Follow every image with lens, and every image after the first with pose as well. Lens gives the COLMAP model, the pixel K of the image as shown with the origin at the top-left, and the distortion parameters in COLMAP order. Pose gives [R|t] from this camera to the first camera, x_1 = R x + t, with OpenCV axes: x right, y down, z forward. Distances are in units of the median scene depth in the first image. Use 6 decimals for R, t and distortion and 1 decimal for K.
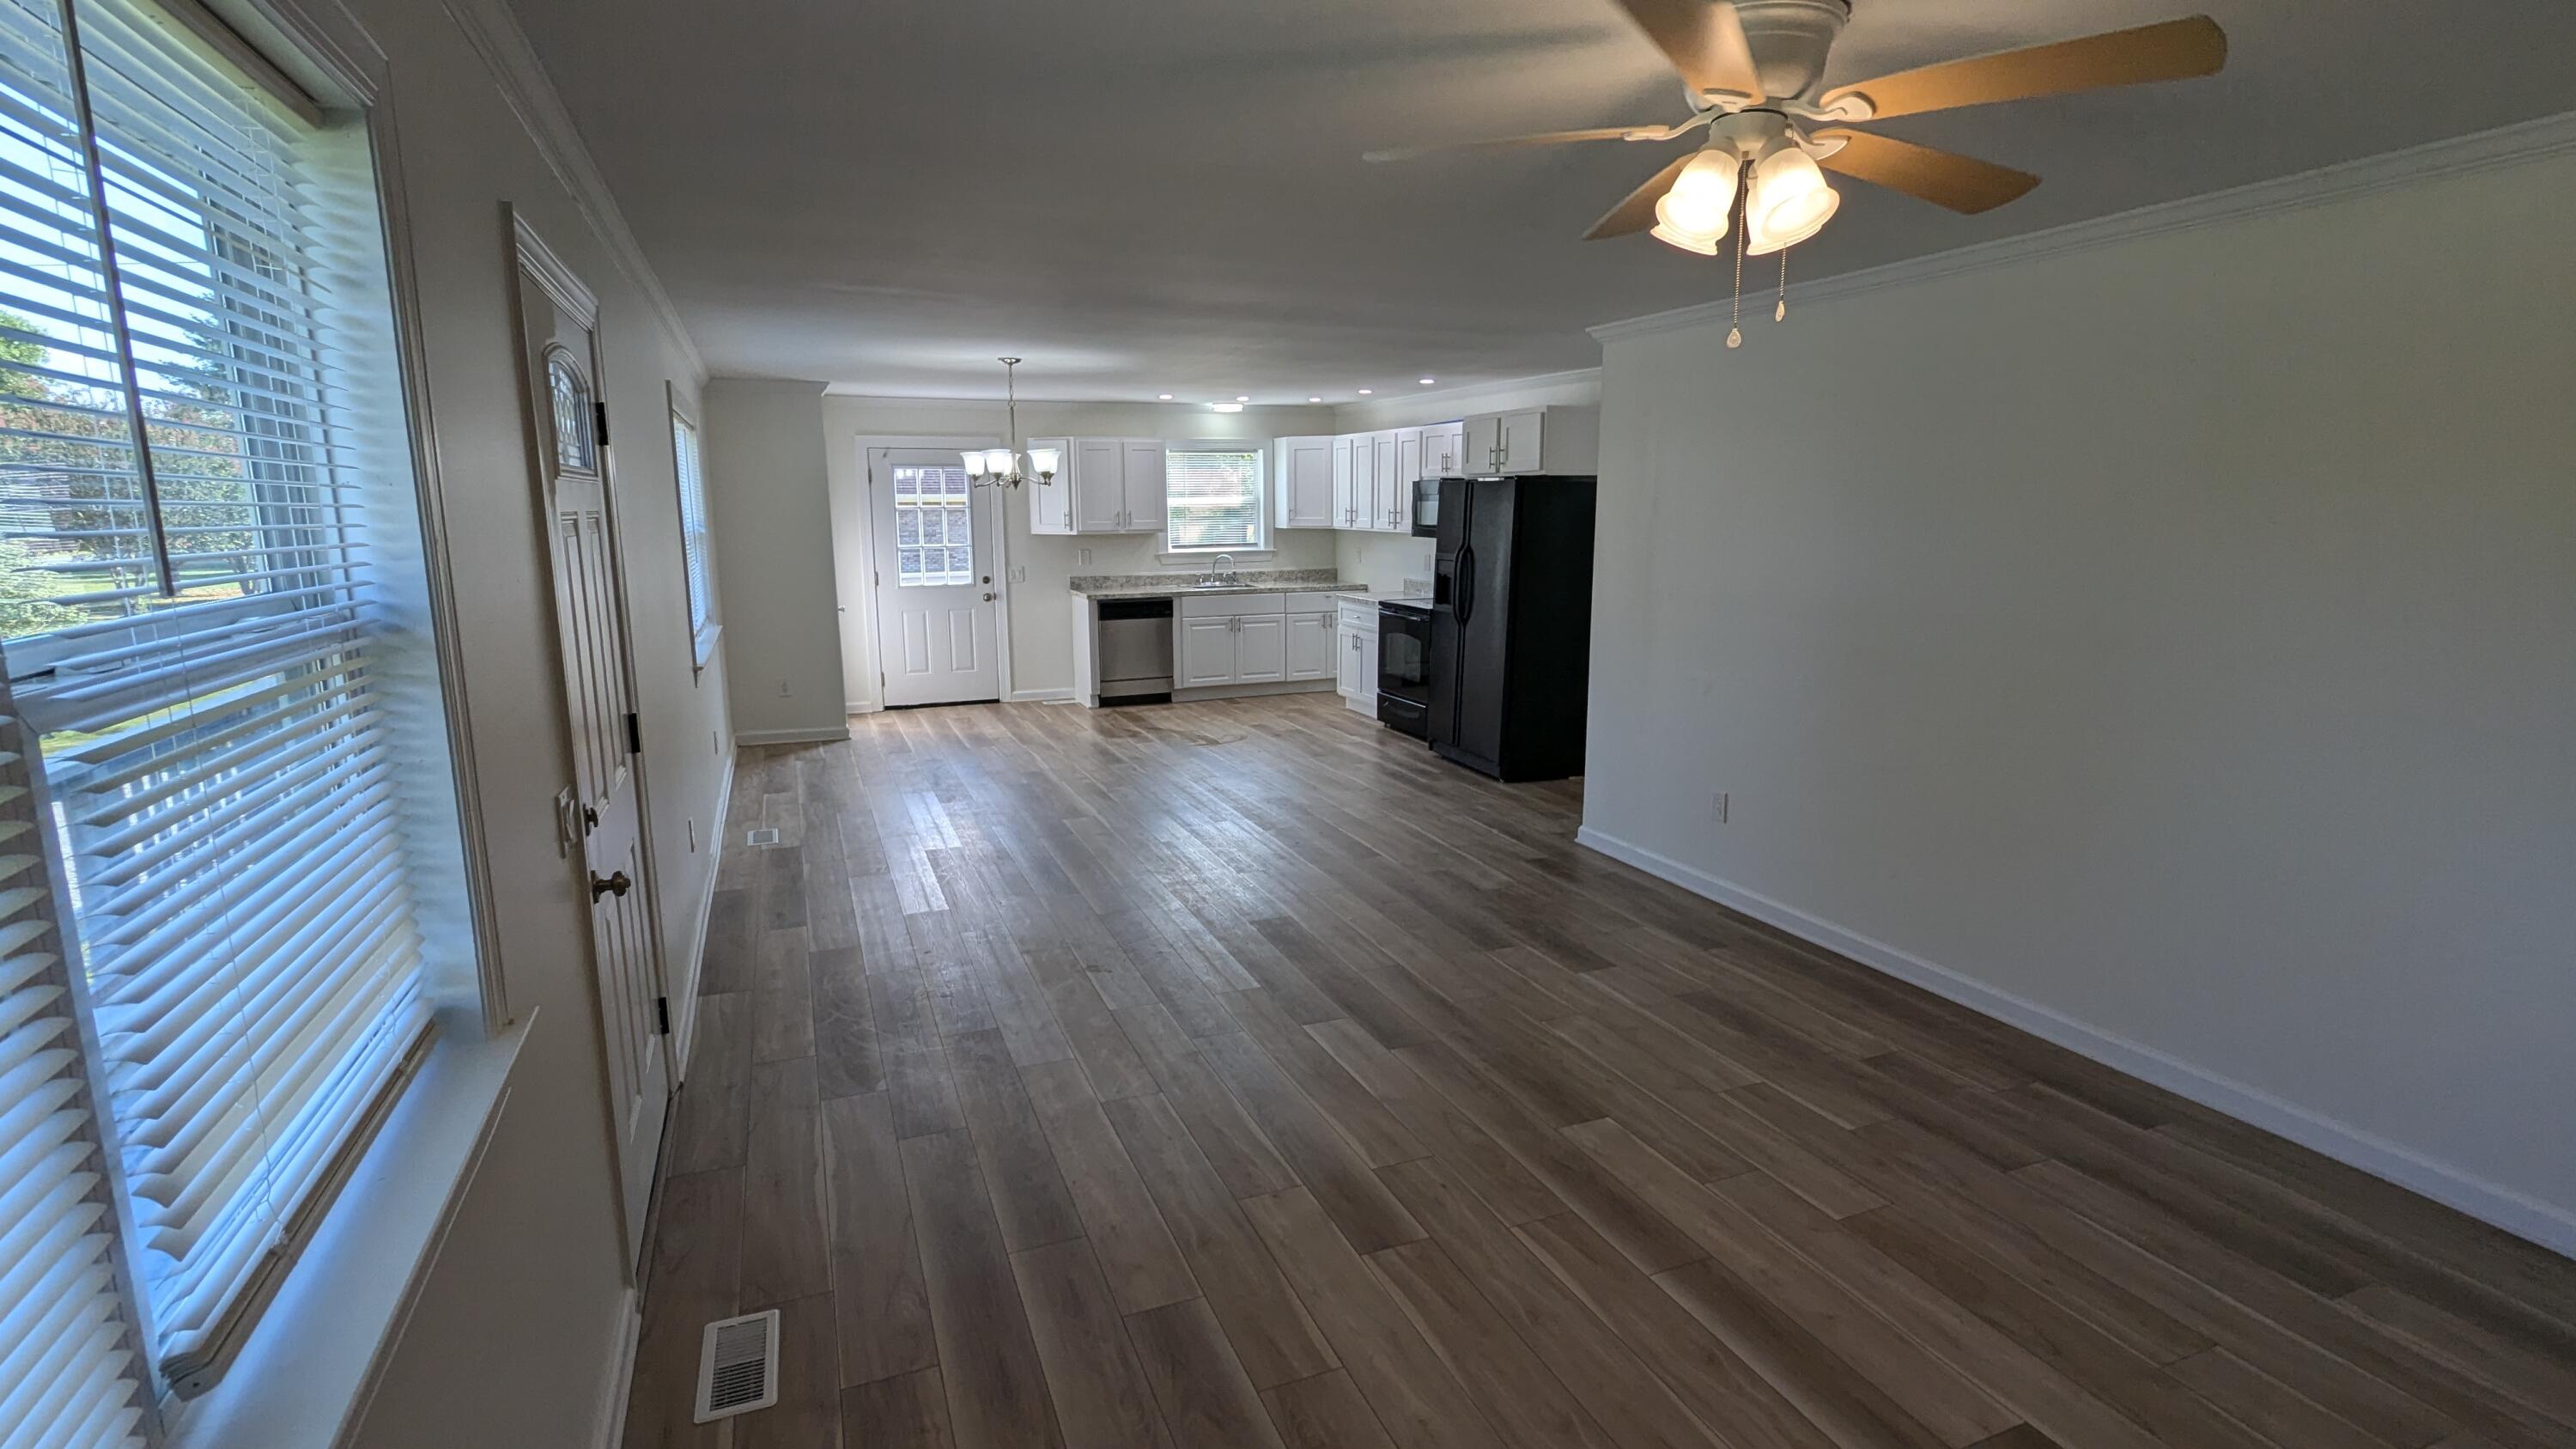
lens RADIAL K [[1223.0, 0, 1283.1], [0, 1223.0, 741.0], [0, 0, 1]] dist [0.006696, -0.000850]
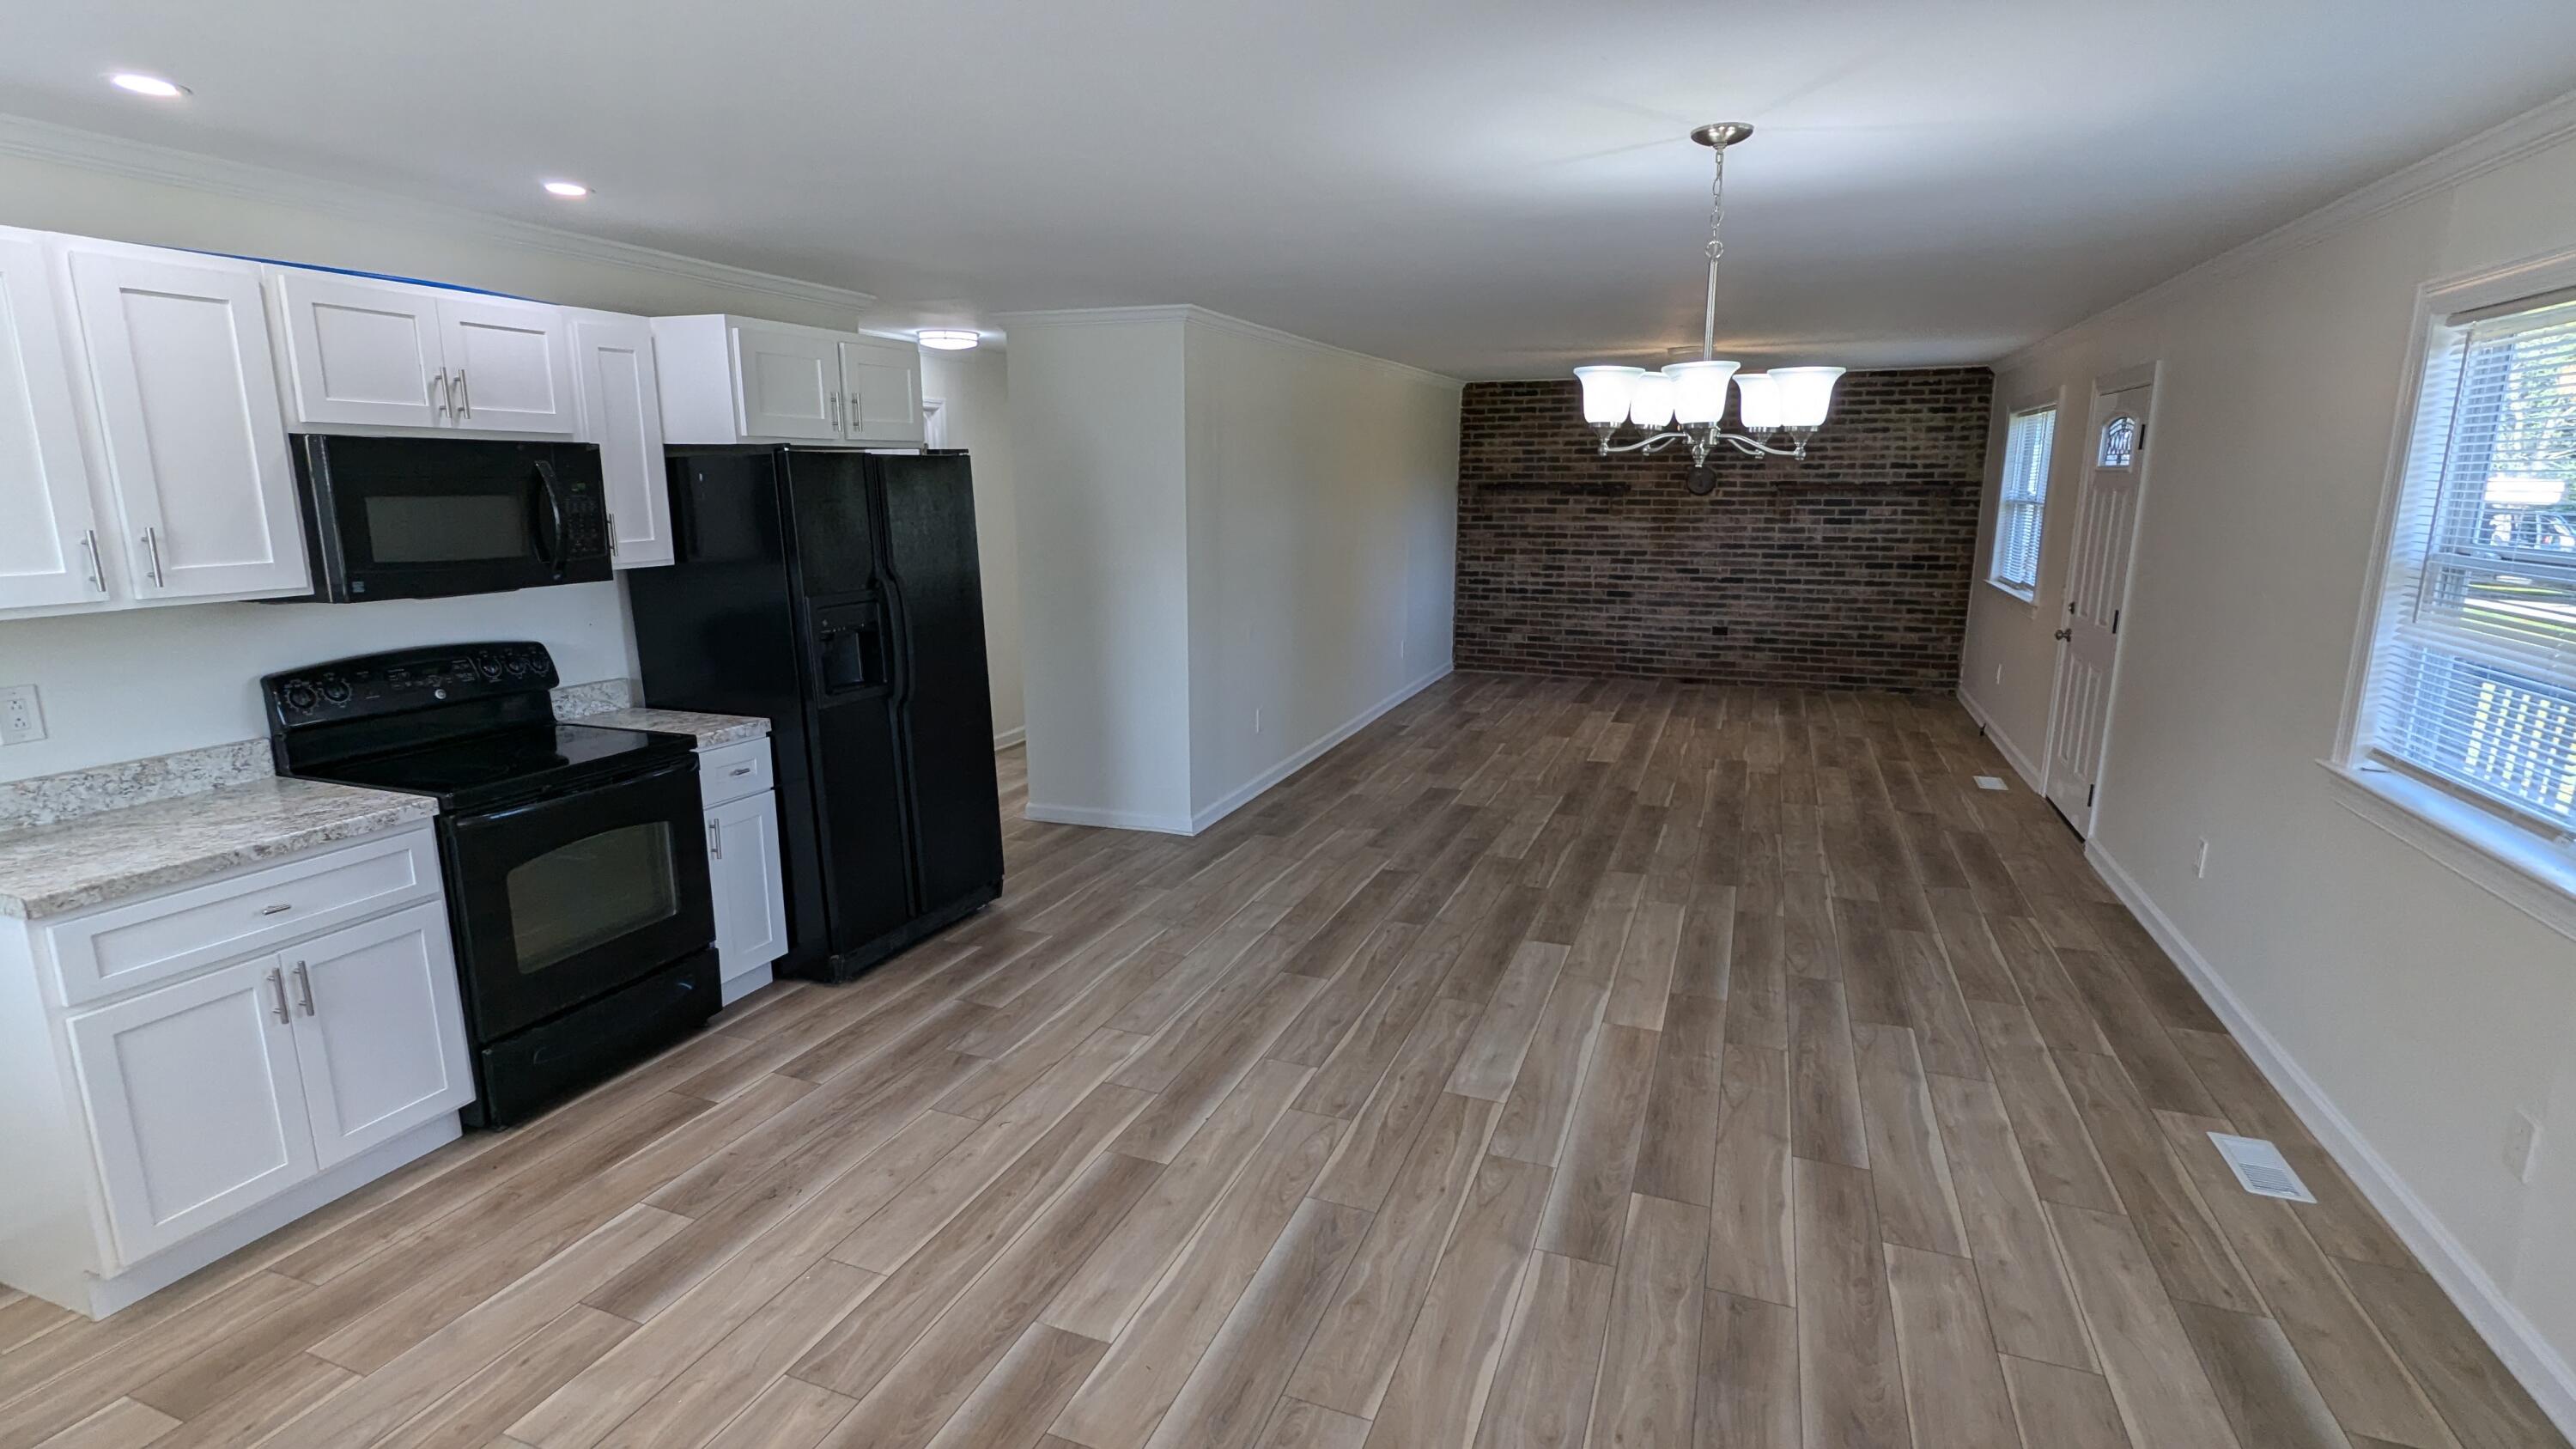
lens RADIAL K [[1223.0, 0, 1283.1], [0, 1223.0, 741.0], [0, 0, 1]] dist [0.006696, -0.000850]
pose [[-0.726716, -0.143053, 0.671878, -0.540068], [0.134788, 0.929369, 0.343666, -0.370950], [-0.673585, 0.340308, -0.656105, 1.854140]]
